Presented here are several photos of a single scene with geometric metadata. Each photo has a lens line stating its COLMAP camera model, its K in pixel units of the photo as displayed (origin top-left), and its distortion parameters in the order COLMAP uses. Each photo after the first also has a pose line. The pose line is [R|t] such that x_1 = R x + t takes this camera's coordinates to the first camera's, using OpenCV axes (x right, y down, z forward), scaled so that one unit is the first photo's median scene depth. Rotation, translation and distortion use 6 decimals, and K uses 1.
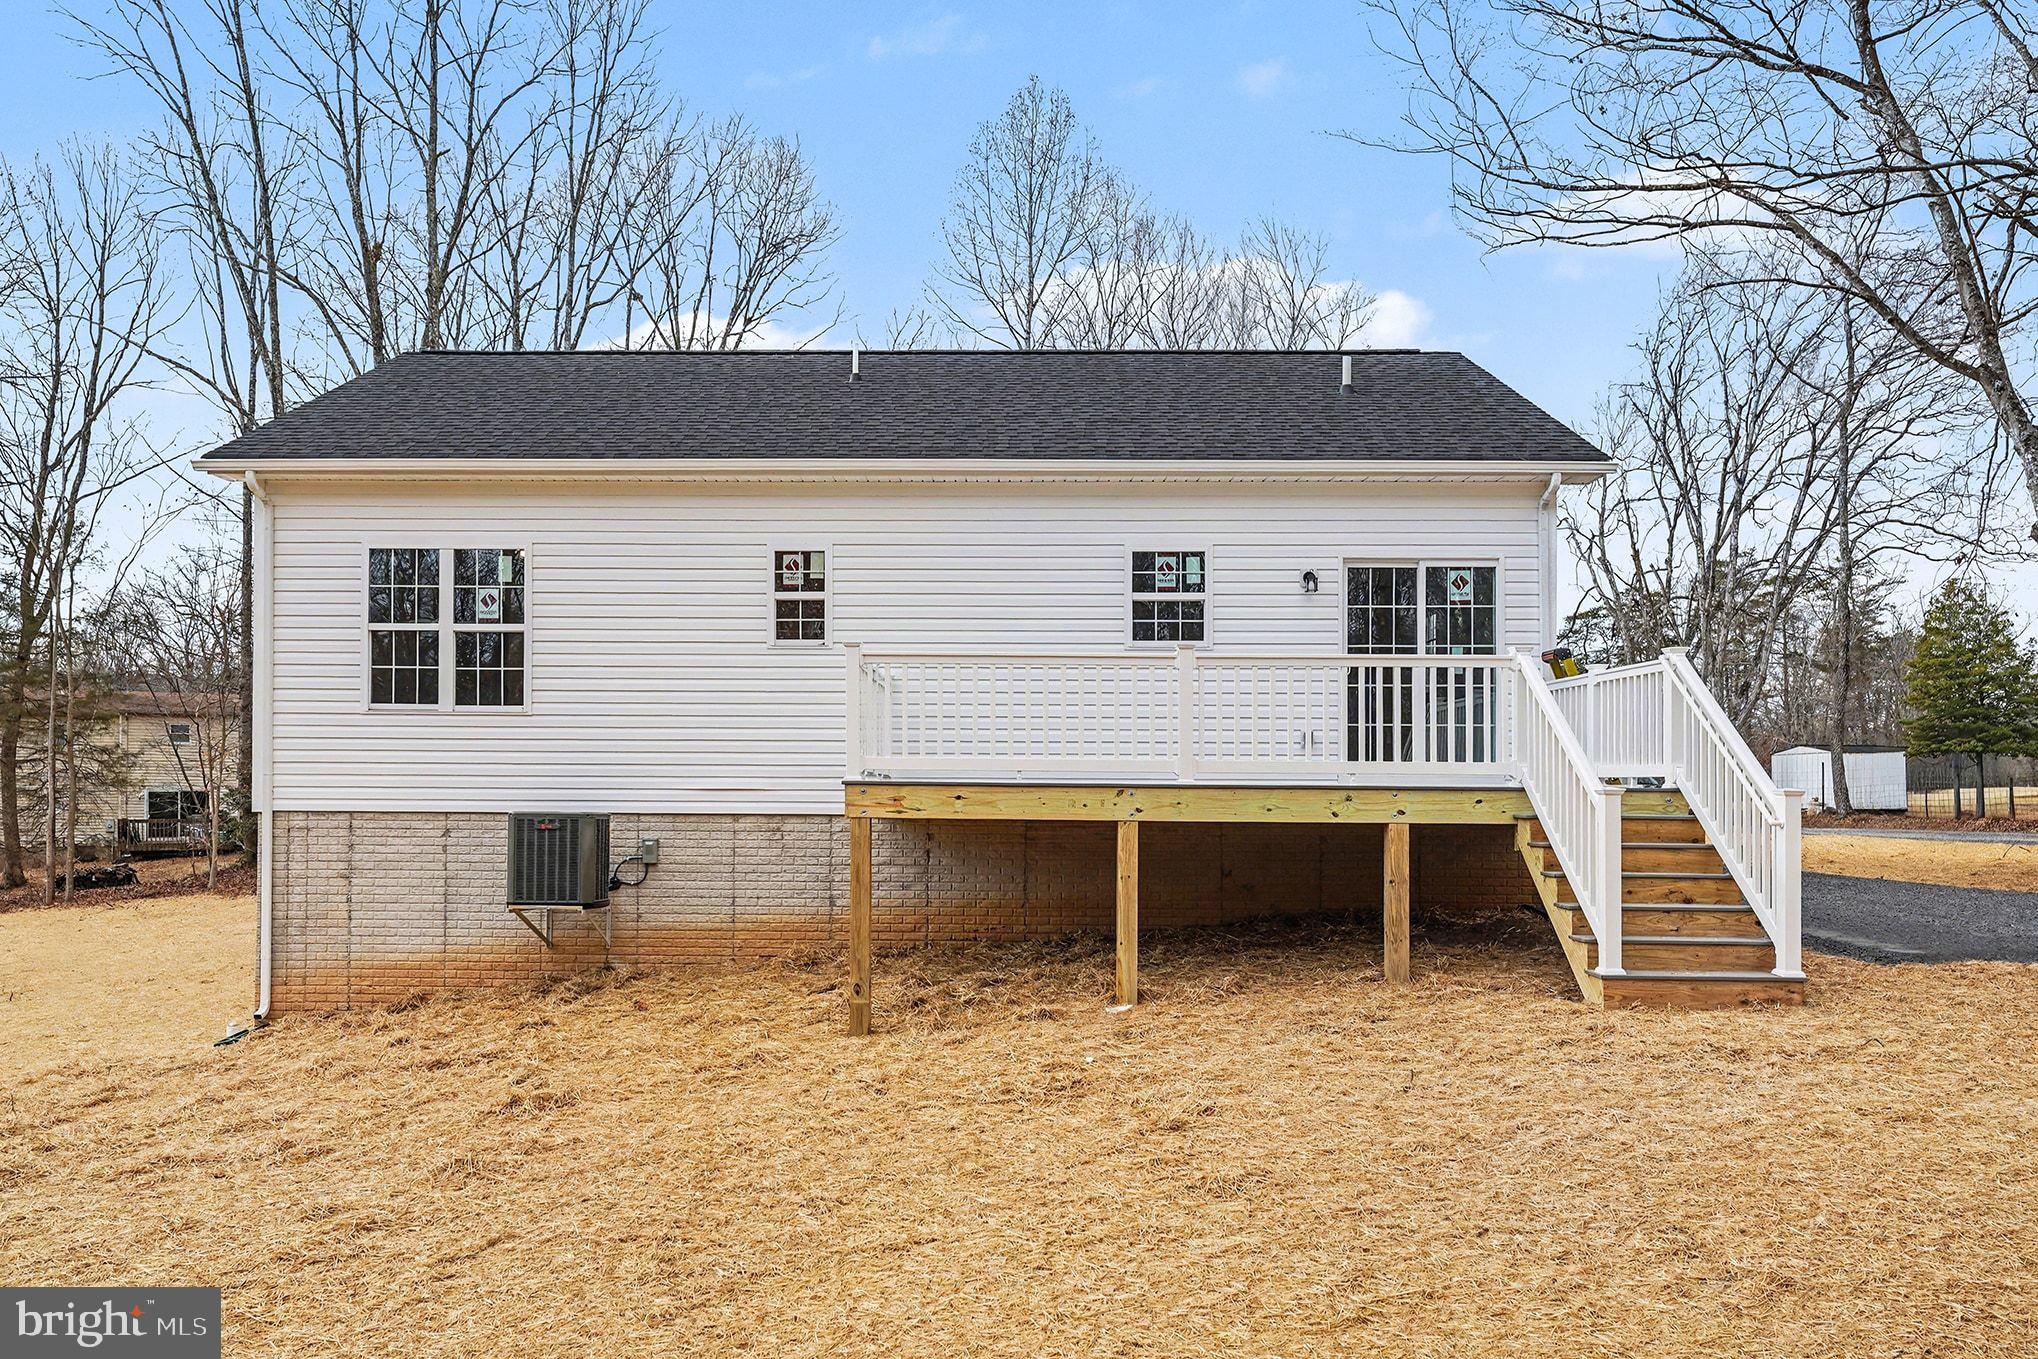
lens RADIAL K [[1471.4, 0, 1051.6], [0, 1471.4, 776.4], [0, 0, 1]] dist [-0.001477, 0.002519]
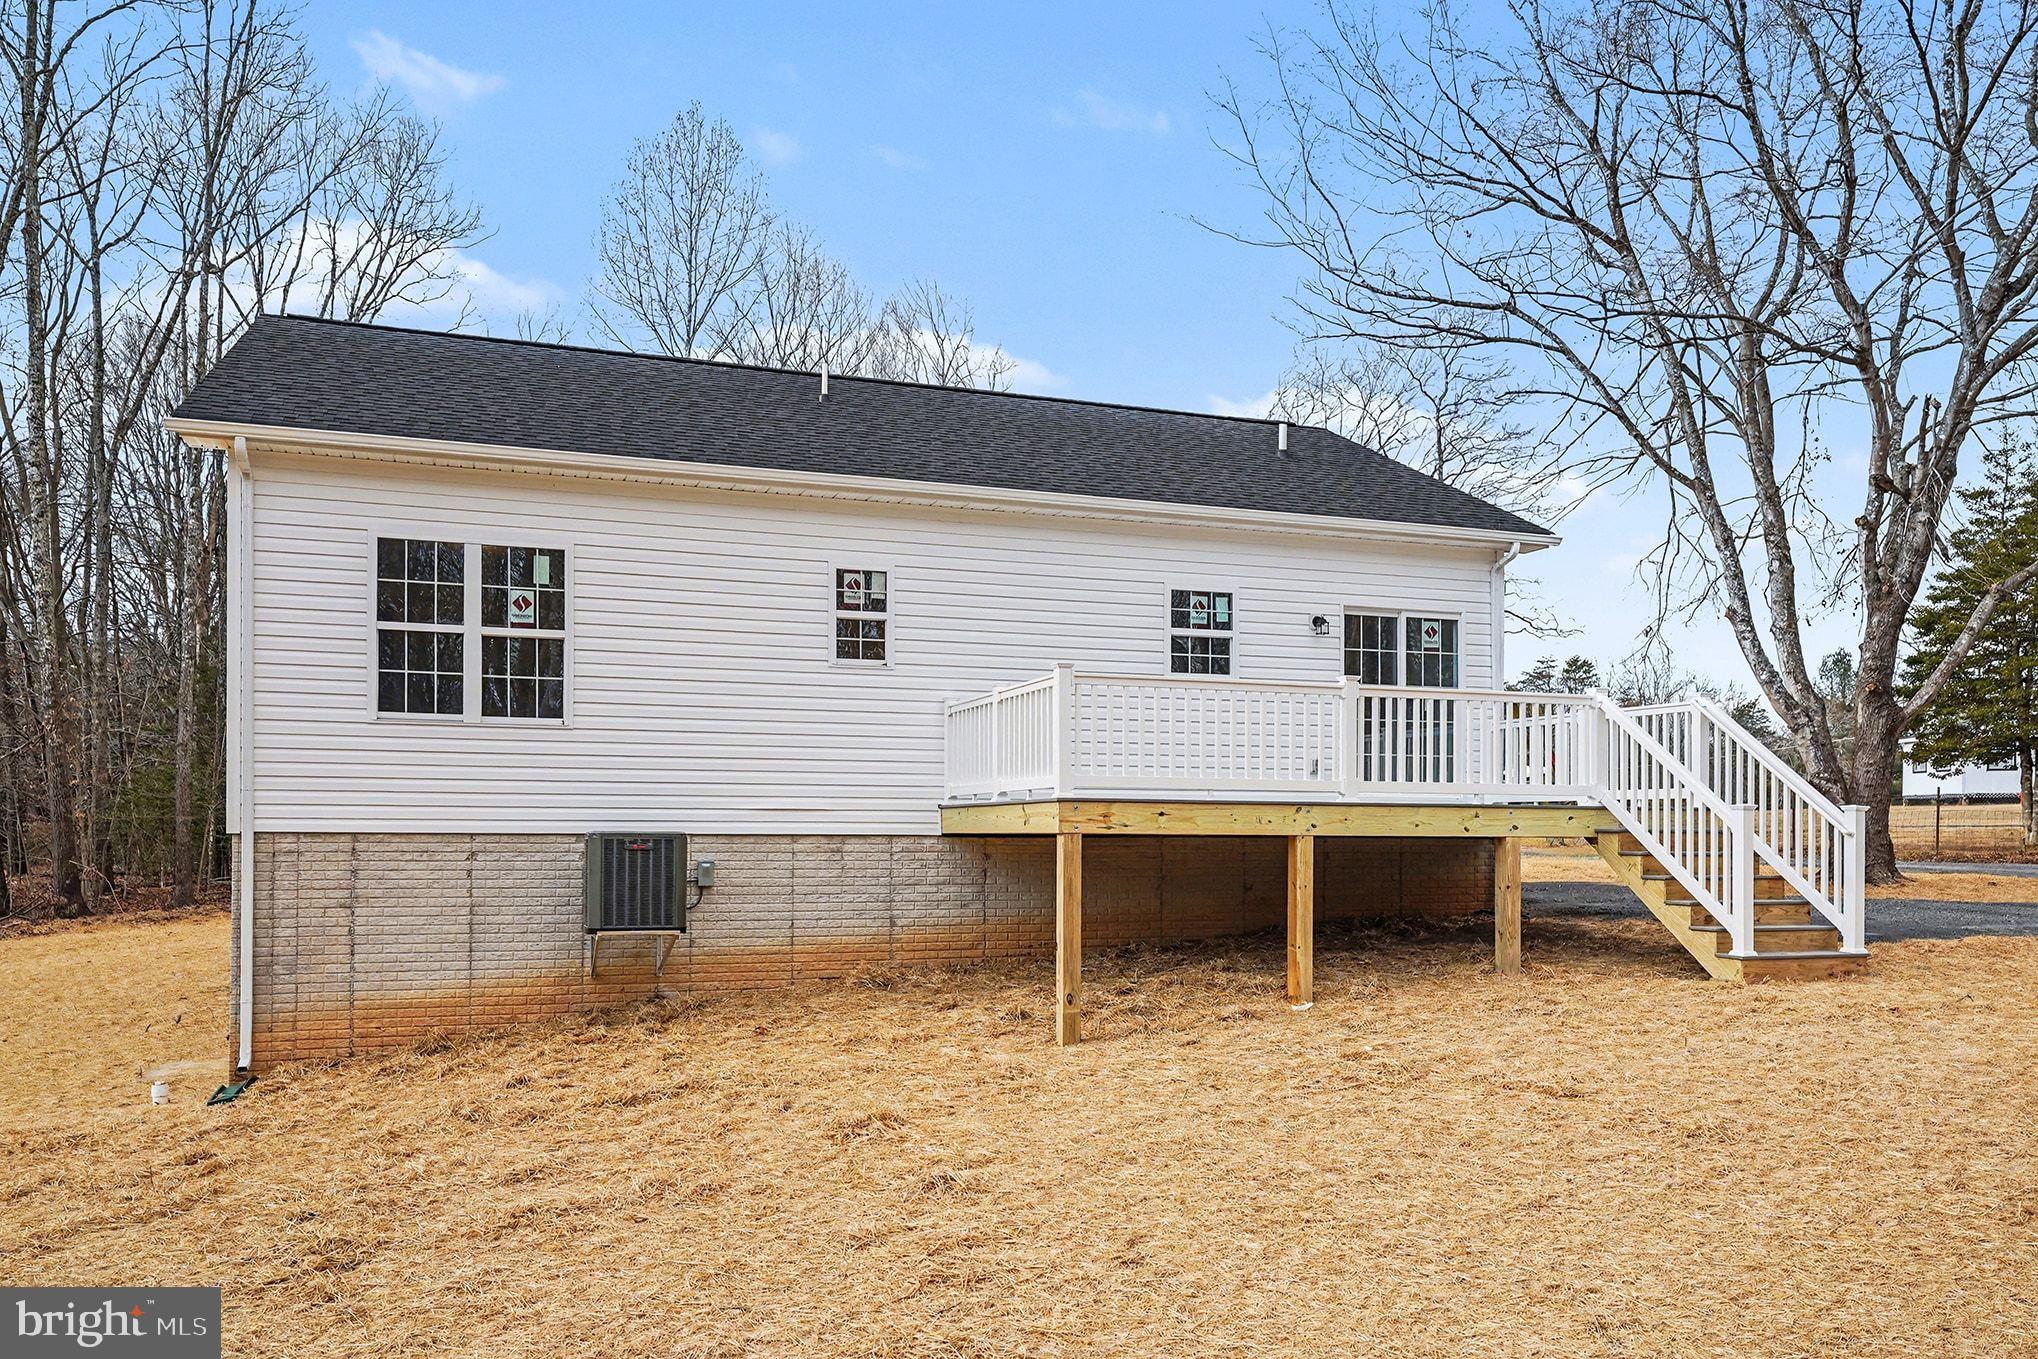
lens RADIAL K [[1403.4, 0, 1113.1], [0, 1403.4, 823.6], [0, 0, 1]] dist [0.004301, 0.004736]
pose [[0.941100, -0.000183, 0.338129, -0.331961], [-0.002712, 0.999964, 0.008090, 0.010113], [-0.338118, -0.008530, 0.941065, 0.047461]]
